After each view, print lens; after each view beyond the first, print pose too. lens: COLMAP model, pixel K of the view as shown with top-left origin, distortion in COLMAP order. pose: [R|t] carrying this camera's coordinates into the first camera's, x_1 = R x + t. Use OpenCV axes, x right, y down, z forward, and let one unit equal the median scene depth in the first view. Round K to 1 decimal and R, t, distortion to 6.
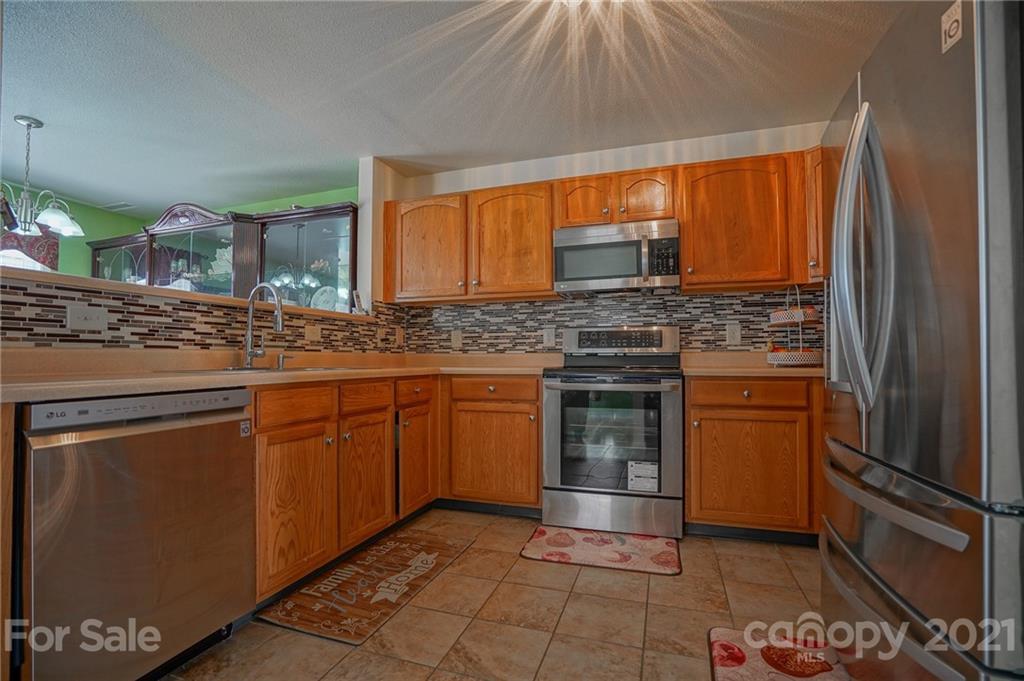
lens RADIAL K [[469.1, 0, 508.5], [0, 469.1, 344.6], [0, 0, 1]] dist [-0.049243, 0.006747]
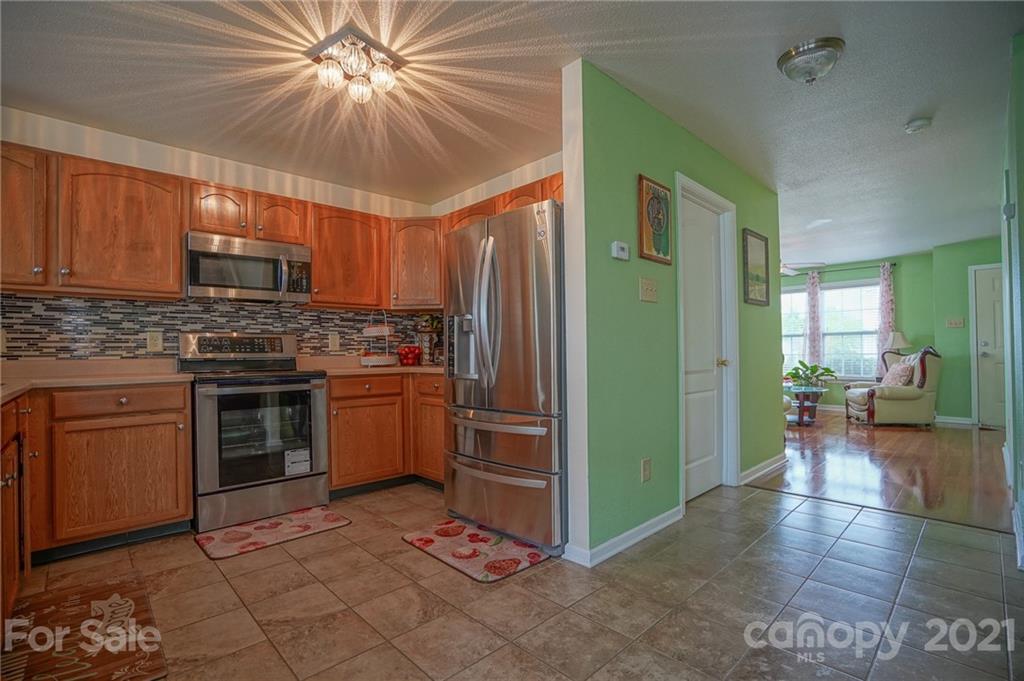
lens RADIAL K [[469.1, 0, 510.1], [0, 469.1, 345.2], [0, 0, 1]] dist [-0.049243, 0.006747]
pose [[0.460972, 0.010187, 0.887356, -0.462801], [-0.012070, 0.999914, -0.005209, -0.014717], [-0.887332, -0.008309, 0.461055, -0.026387]]
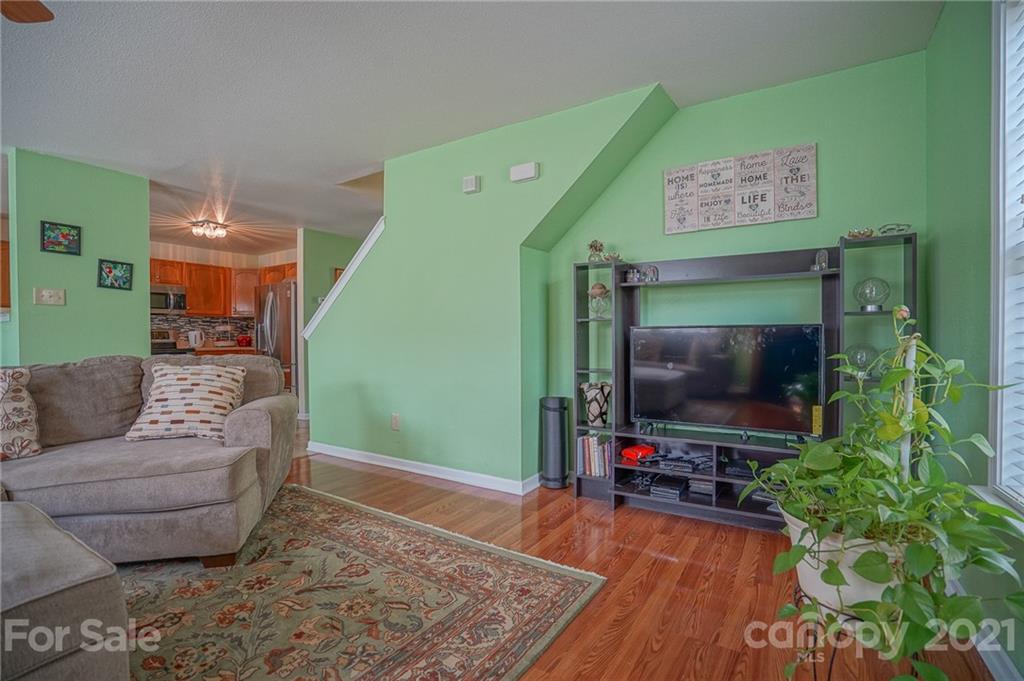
lens RADIAL K [[469.1, 0, 515.2], [0, 469.1, 343.3], [0, 0, 1]] dist [-0.049243, 0.006747]
pose [[0.226194, -0.007111, 0.974056, -1.532273], [-0.019125, 0.999748, 0.011740, -0.035104], [-0.973895, -0.021285, 0.226001, -1.183616]]
